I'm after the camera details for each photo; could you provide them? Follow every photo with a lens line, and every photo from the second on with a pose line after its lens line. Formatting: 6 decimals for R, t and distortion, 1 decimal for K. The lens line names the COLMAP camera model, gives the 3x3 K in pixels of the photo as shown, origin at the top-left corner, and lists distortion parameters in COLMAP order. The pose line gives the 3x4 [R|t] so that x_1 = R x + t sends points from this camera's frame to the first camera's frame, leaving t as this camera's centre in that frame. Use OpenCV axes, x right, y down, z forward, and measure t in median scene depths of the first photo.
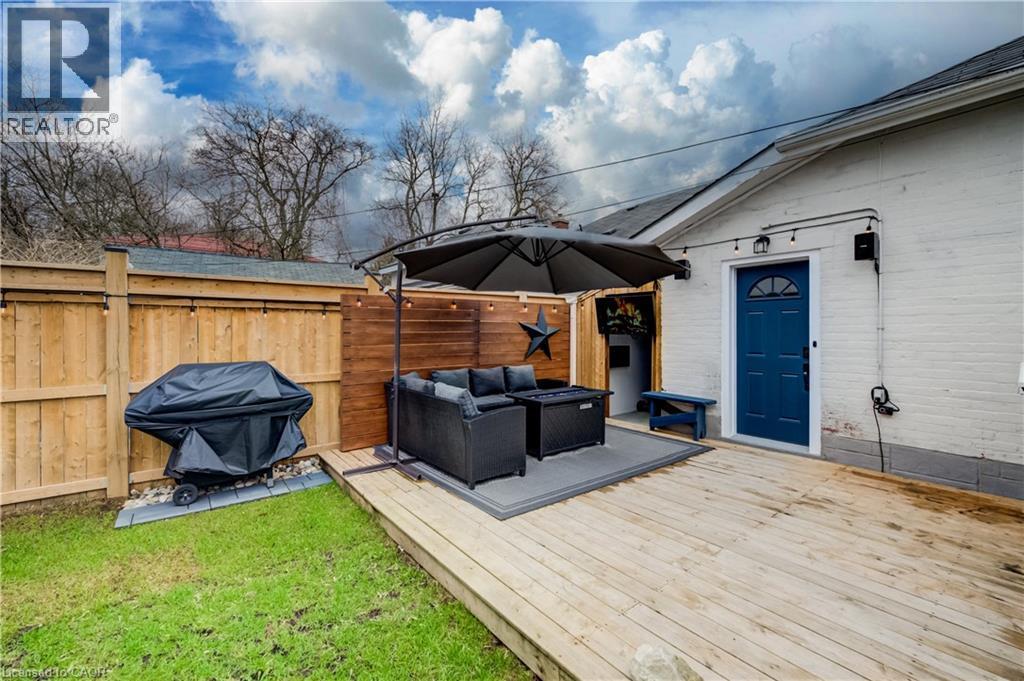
lens RADIAL K [[428.0, 0, 510.3], [0, 428.0, 332.6], [0, 0, 1]] dist [-0.003139, 0.000131]
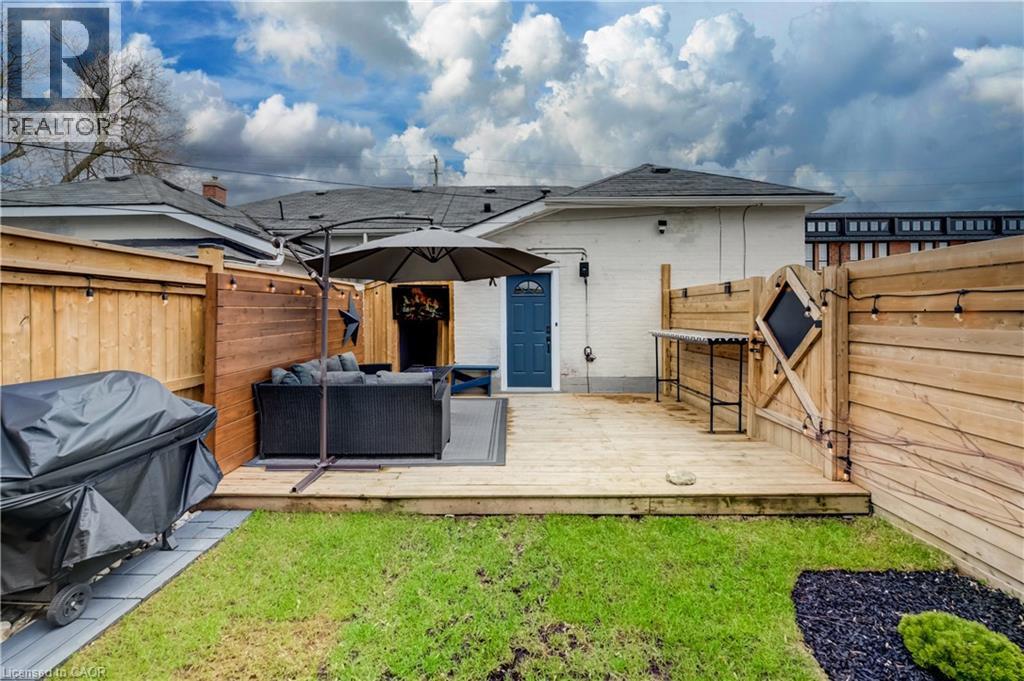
lens RADIAL K [[428.0, 0, 505.2], [0, 428.0, 314.6], [0, 0, 1]] dist [-0.003139, 0.000131]
pose [[0.613276, -0.005539, 0.789849, -0.695372], [0.005931, 0.999980, 0.002407, -0.015640], [-0.789847, 0.003208, 0.613296, 0.131843]]
